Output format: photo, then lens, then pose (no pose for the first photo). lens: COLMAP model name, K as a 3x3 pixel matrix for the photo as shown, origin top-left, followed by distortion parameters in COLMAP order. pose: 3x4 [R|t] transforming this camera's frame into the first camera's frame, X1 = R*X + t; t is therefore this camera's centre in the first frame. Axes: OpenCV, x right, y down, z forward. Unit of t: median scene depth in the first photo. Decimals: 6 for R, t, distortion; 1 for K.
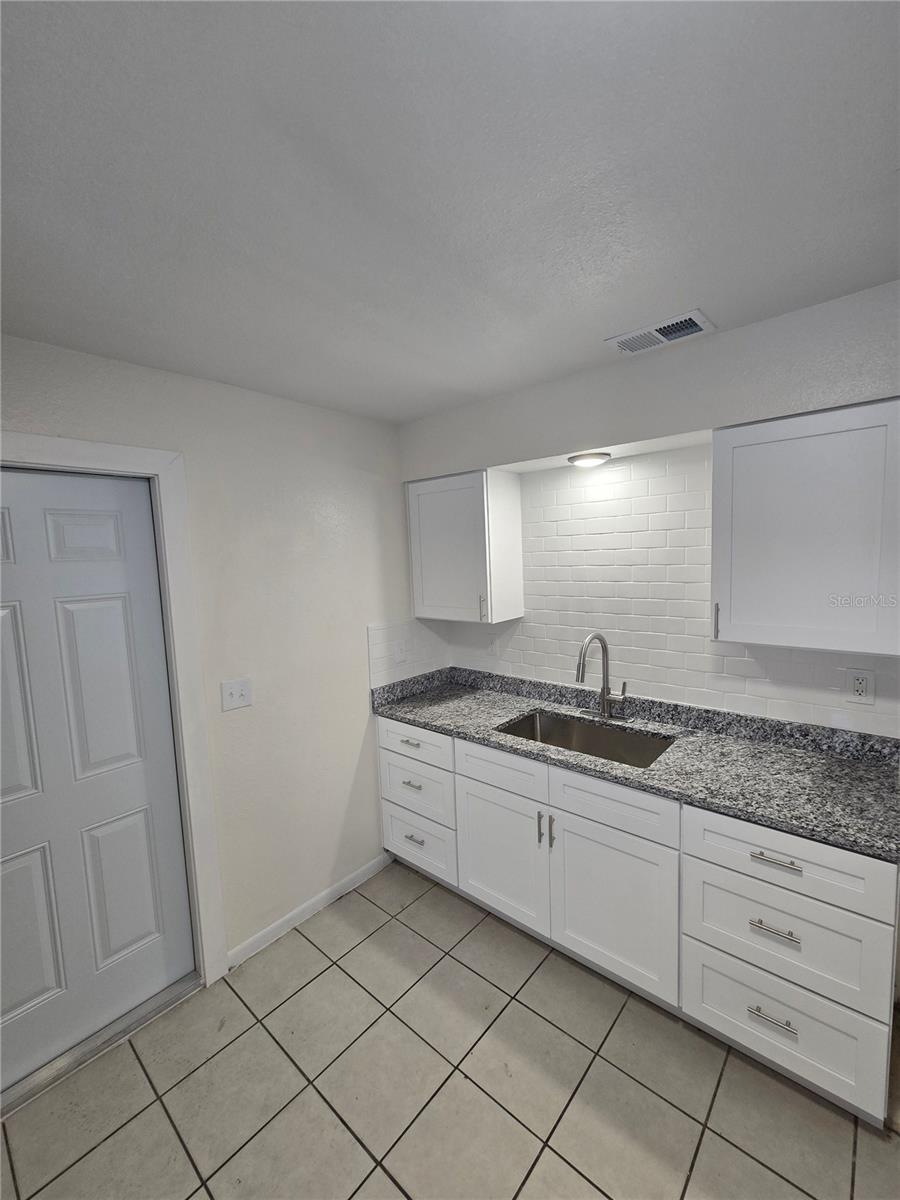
lens RADIAL K [[493.9, 0, 452.0], [0, 493.9, 598.7], [0, 0, 1]] dist [-0.000541, -0.000146]
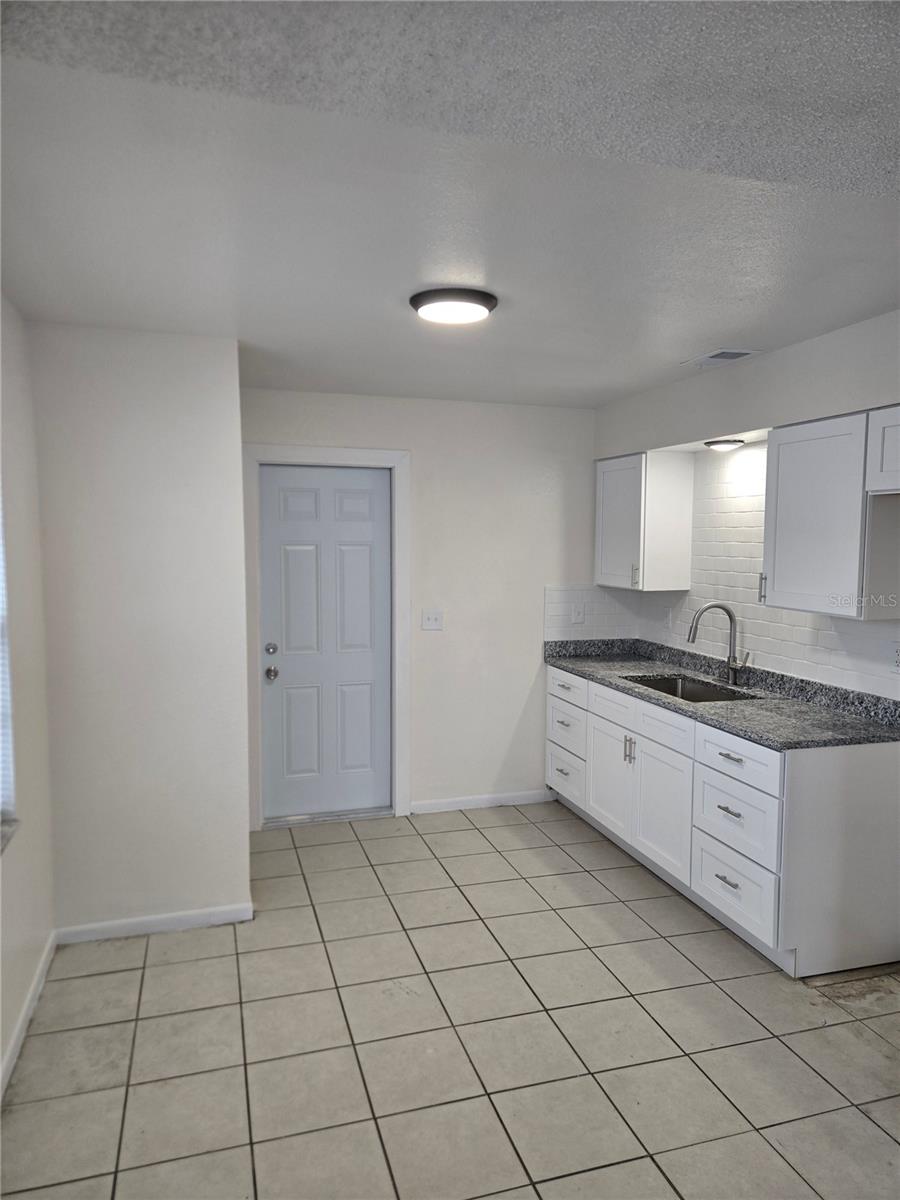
lens RADIAL K [[803.5, 0, 446.3], [0, 803.5, 605.3], [0, 0, 1]] dist [0.045727, -0.006789]
pose [[0.847471, 0.088977, -0.523332, 0.702217], [-0.086764, 0.995812, 0.028805, 0.074260], [0.523704, 0.020995, 0.851642, -0.822169]]
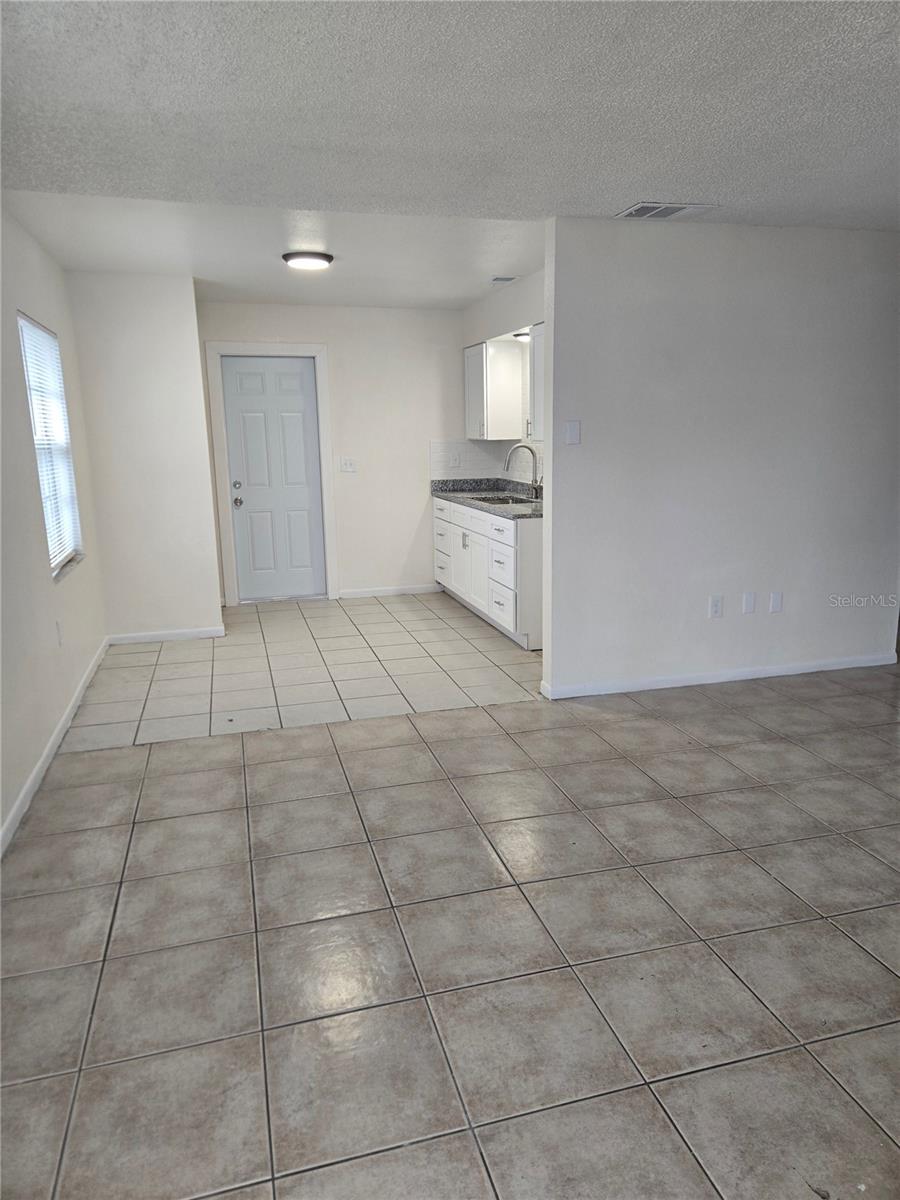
lens RADIAL K [[803.5, 0, 456.8], [0, 803.5, 594.1], [0, 0, 1]] dist [0.045727, -0.006789]
pose [[0.842256, 0.135480, -0.521776, 1.548727], [-0.067984, 0.986871, 0.146503, 0.181394], [0.534774, -0.087921, 0.840409, -1.417076]]
